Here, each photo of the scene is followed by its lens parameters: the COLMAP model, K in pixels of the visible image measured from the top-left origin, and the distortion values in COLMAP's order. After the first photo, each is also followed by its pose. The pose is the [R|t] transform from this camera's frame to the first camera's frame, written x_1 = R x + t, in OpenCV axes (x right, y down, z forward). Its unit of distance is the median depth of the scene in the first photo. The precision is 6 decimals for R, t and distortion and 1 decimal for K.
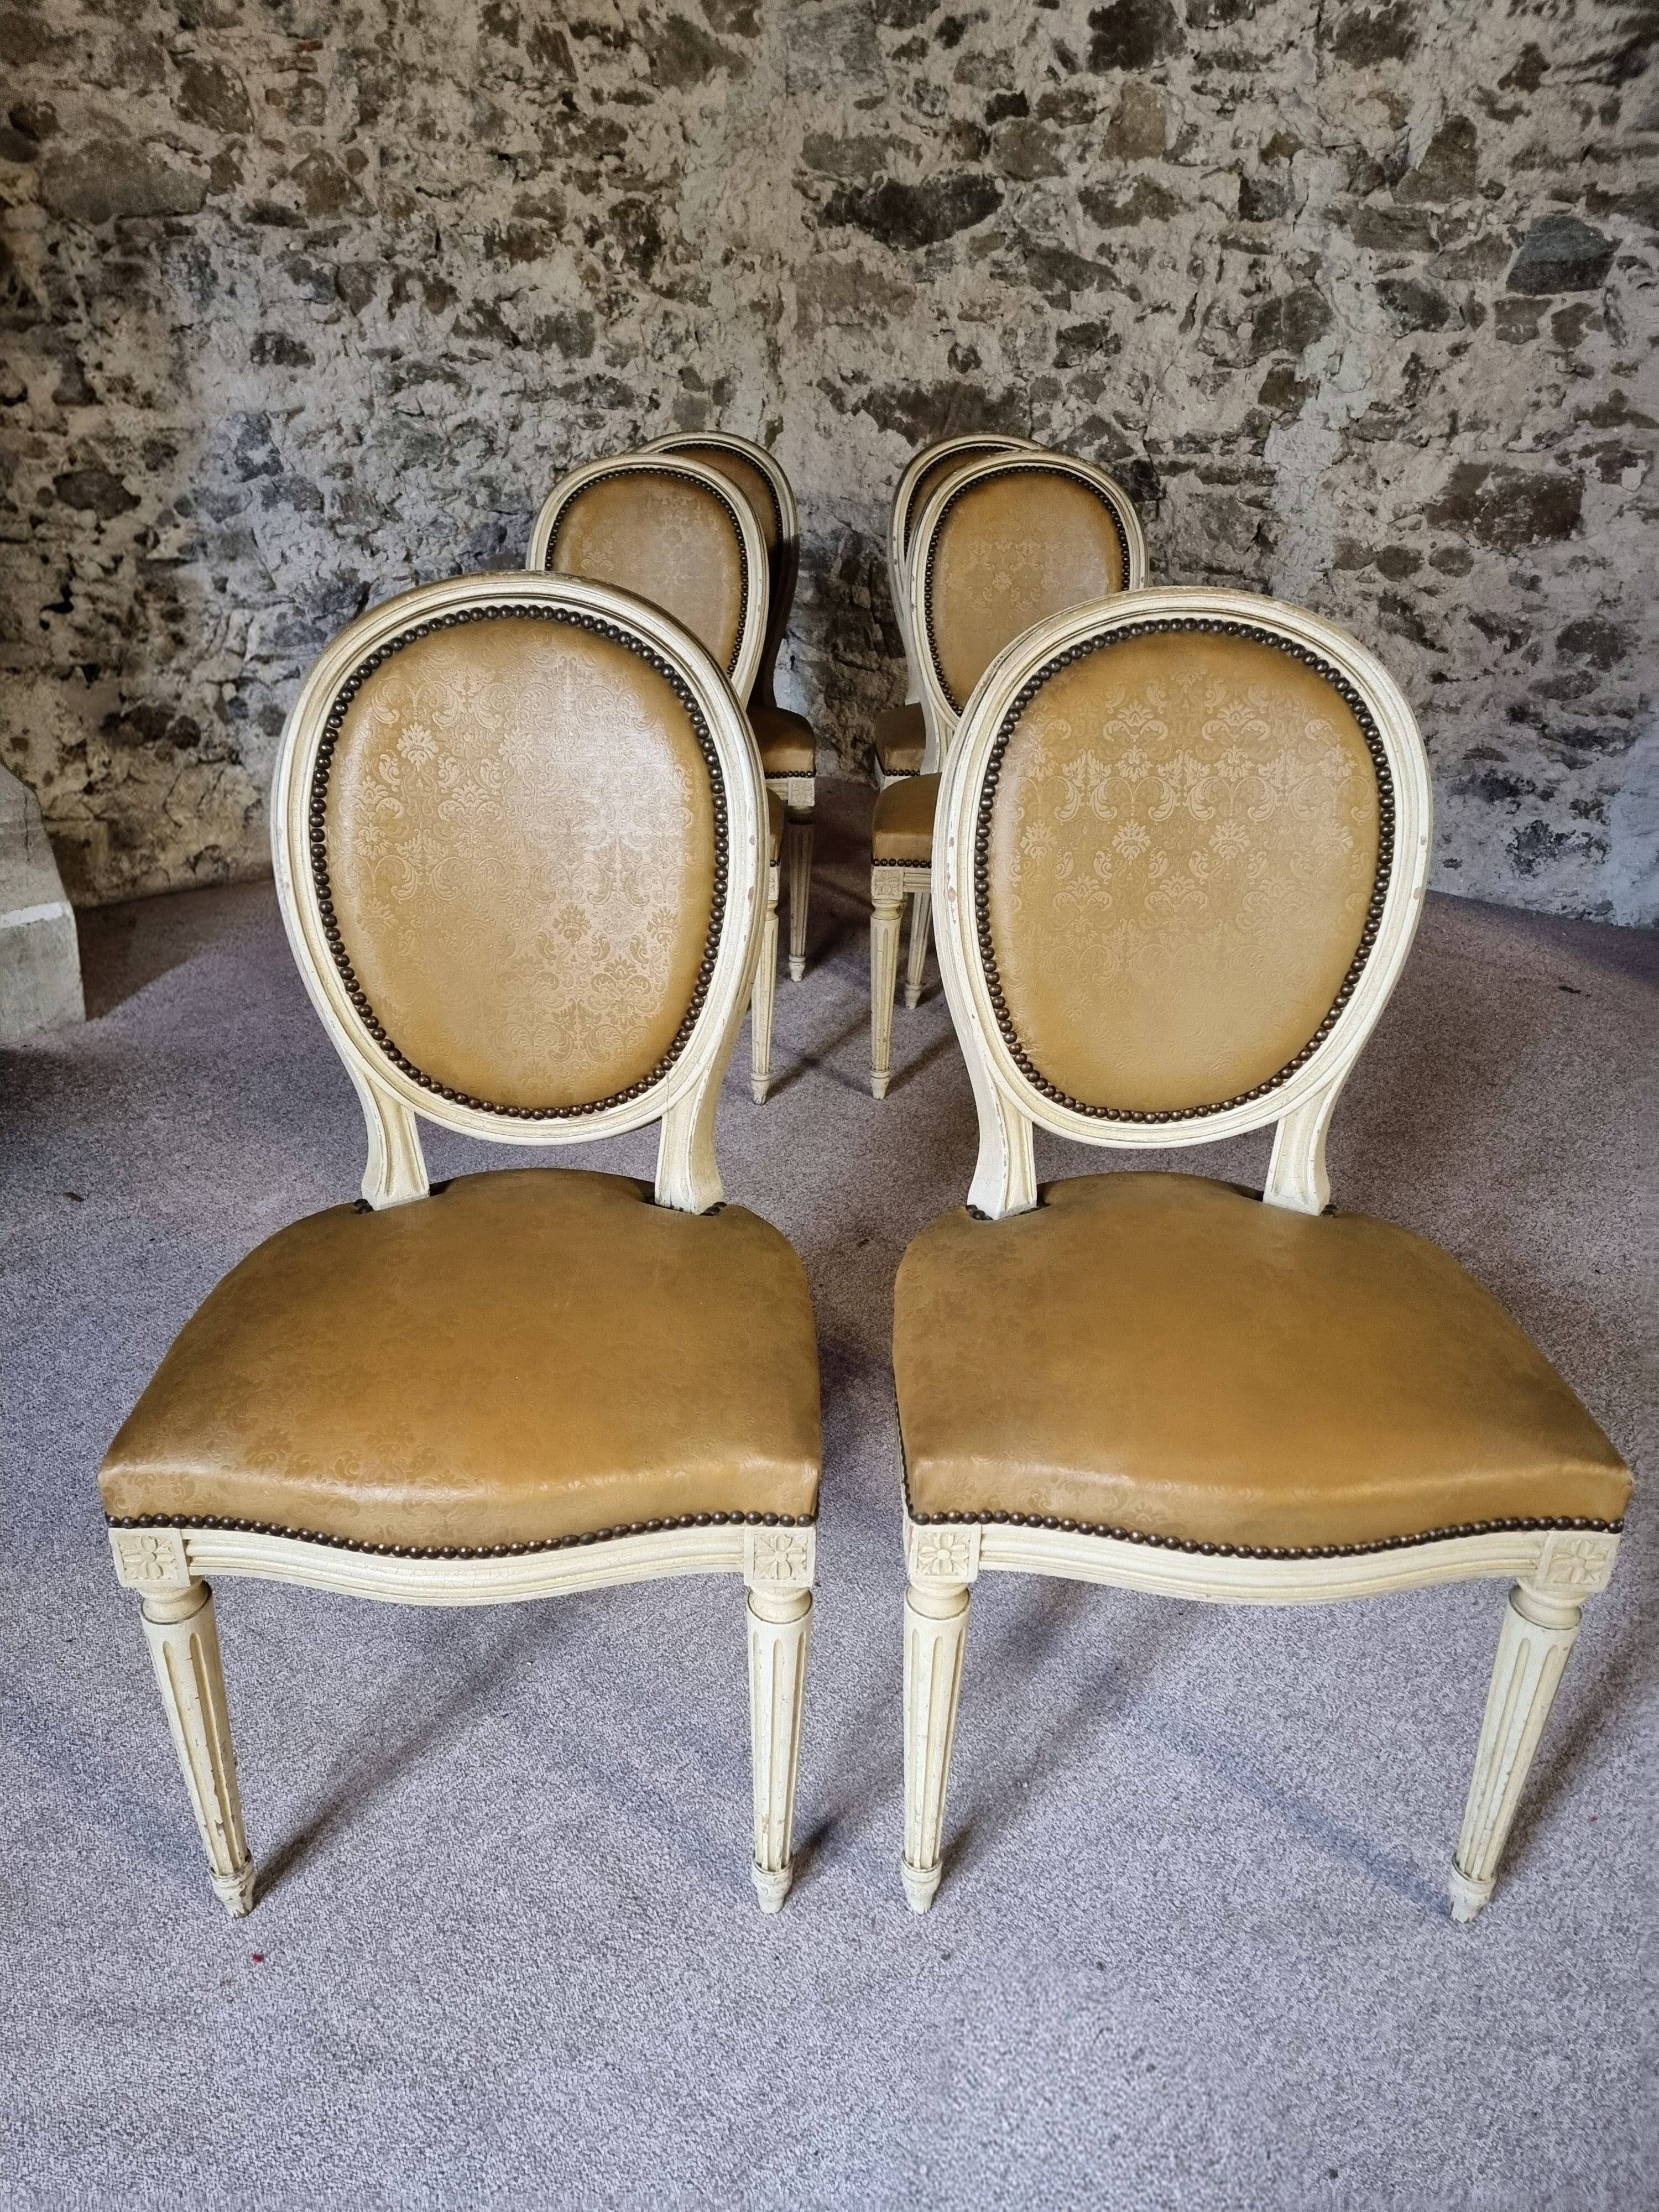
lens RADIAL K [[1519.7, 0, 796.7], [0, 1519.7, 1110.4], [0, 0, 1]] dist [0.105170, -0.095203]
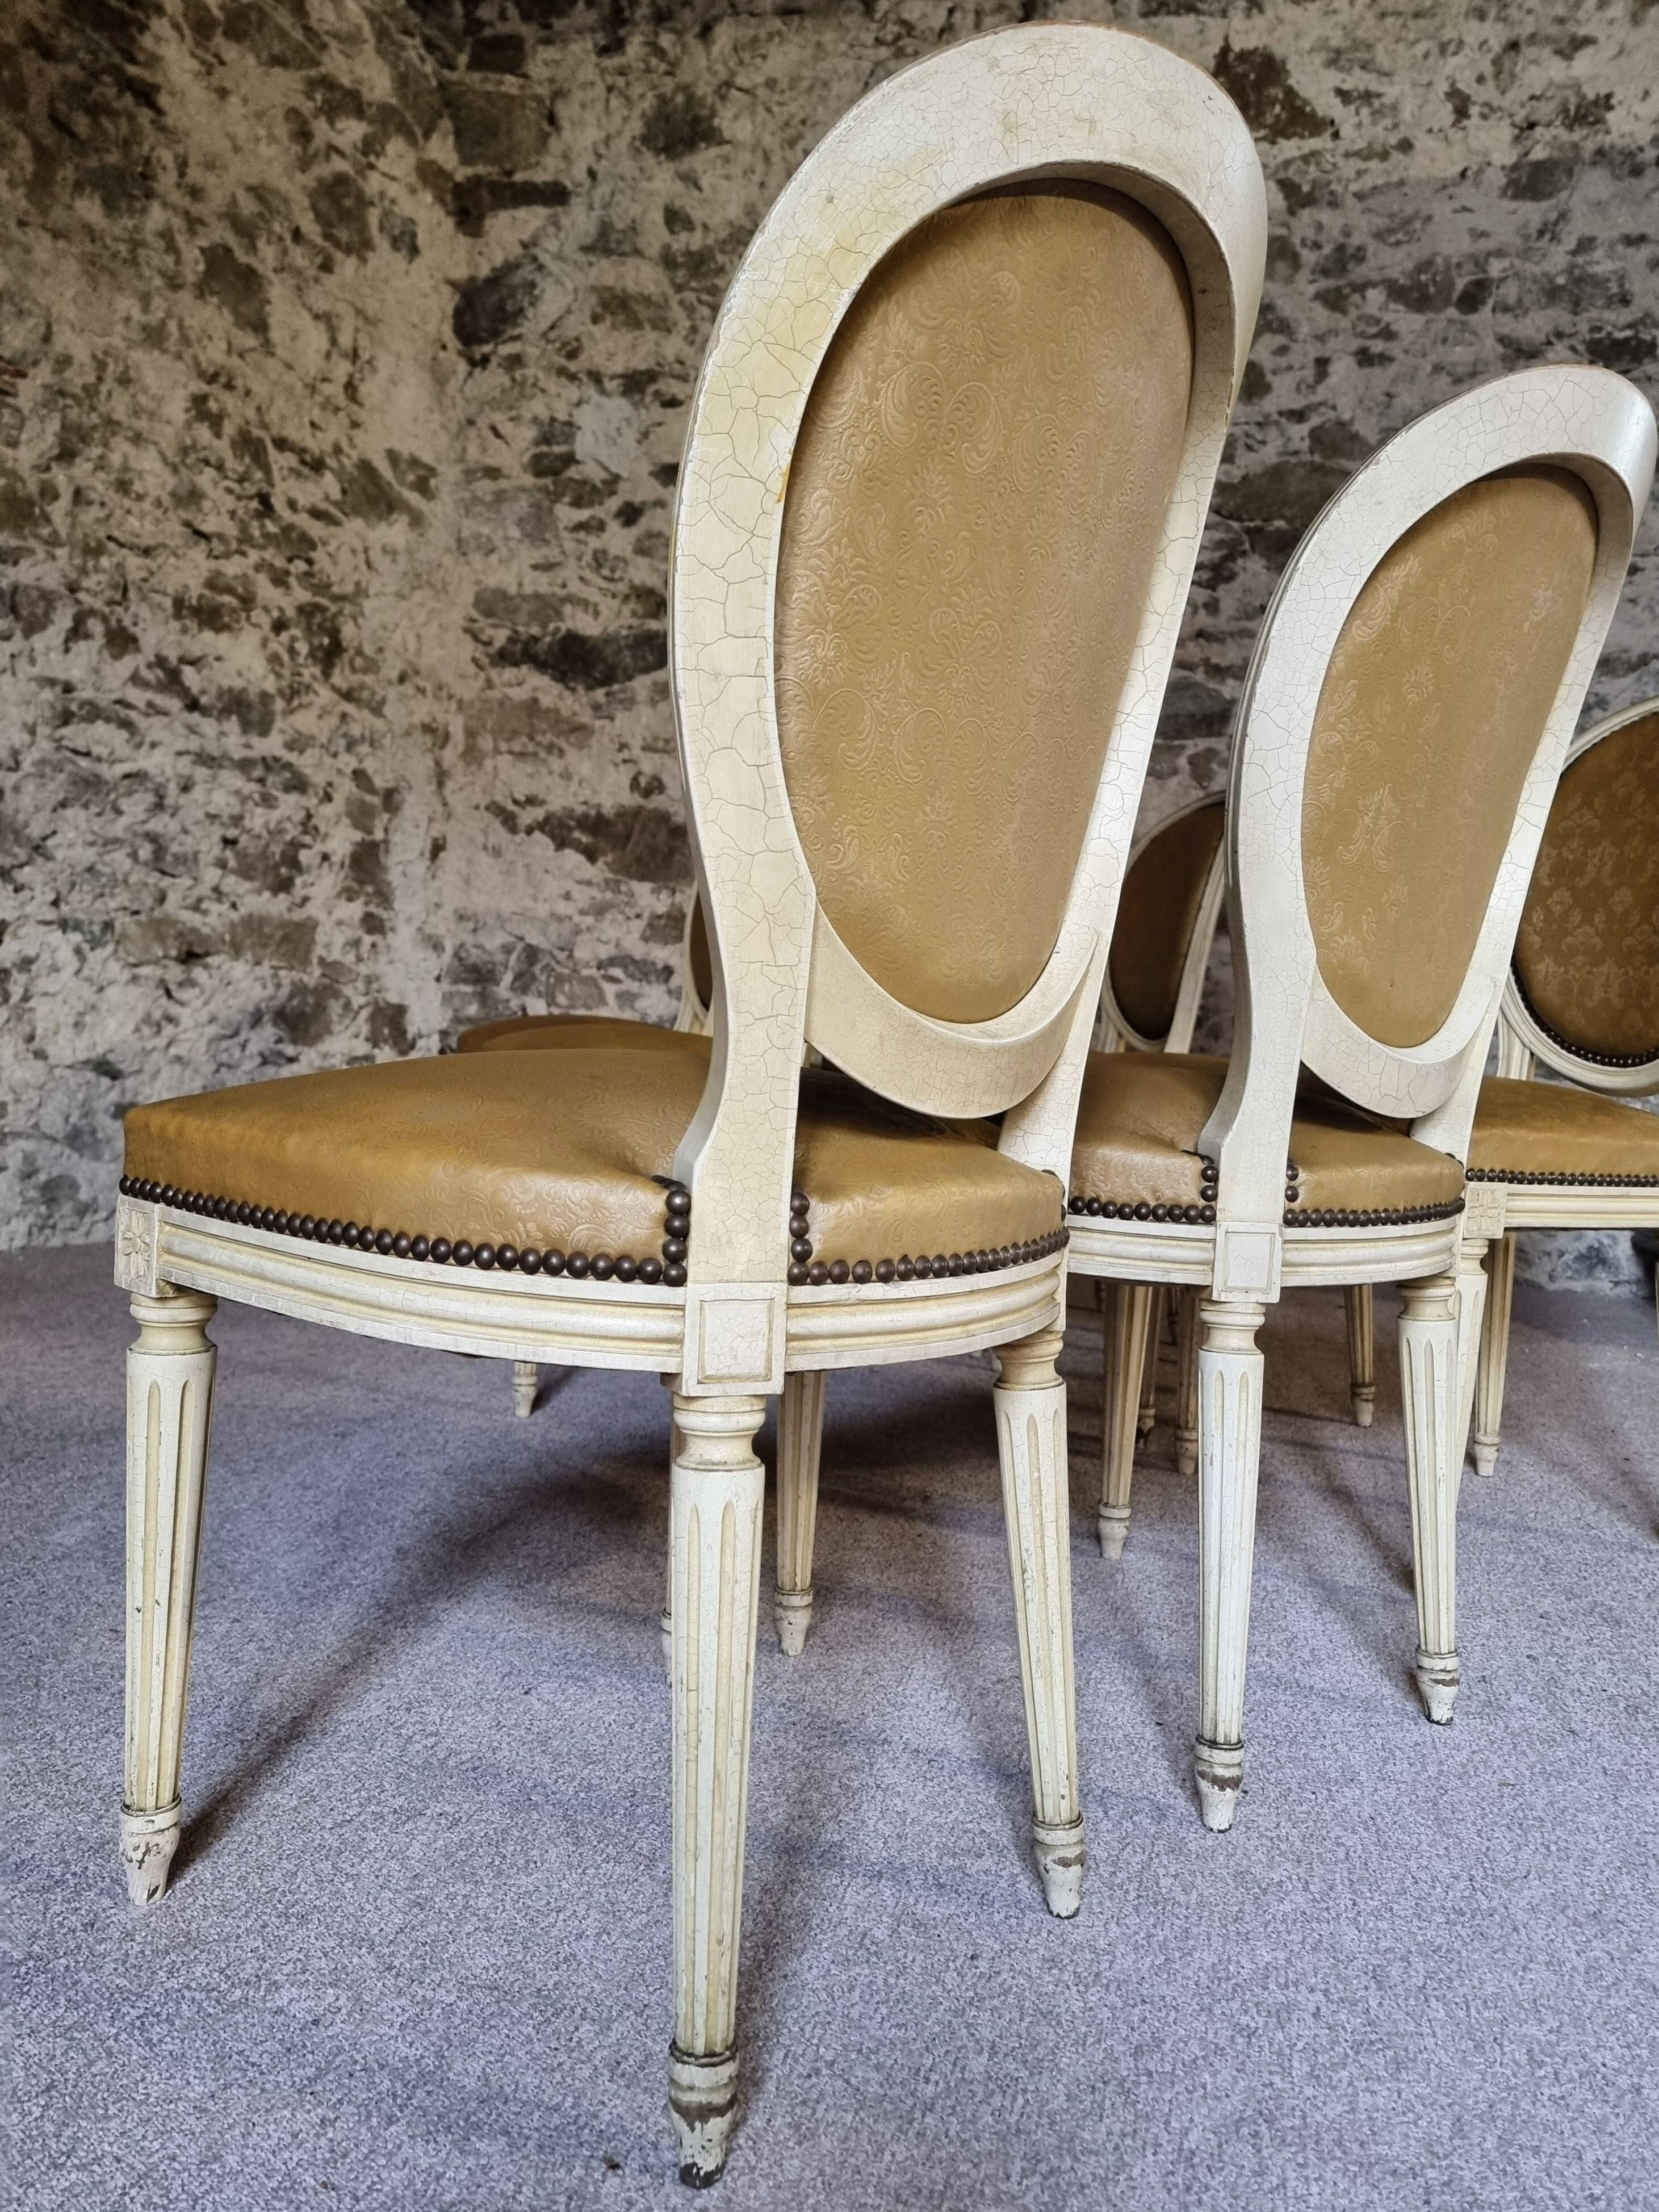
lens RADIAL K [[1584.9, 0, 811.6], [0, 1584.9, 1131.1], [0, 0, 1]] dist [0.075902, -0.065900]
pose [[0.925151, 0.009919, 0.379469, -0.204866], [0.132236, 0.928620, -0.346669, 0.116792], [-0.355821, 0.370900, 0.857802, 0.153331]]
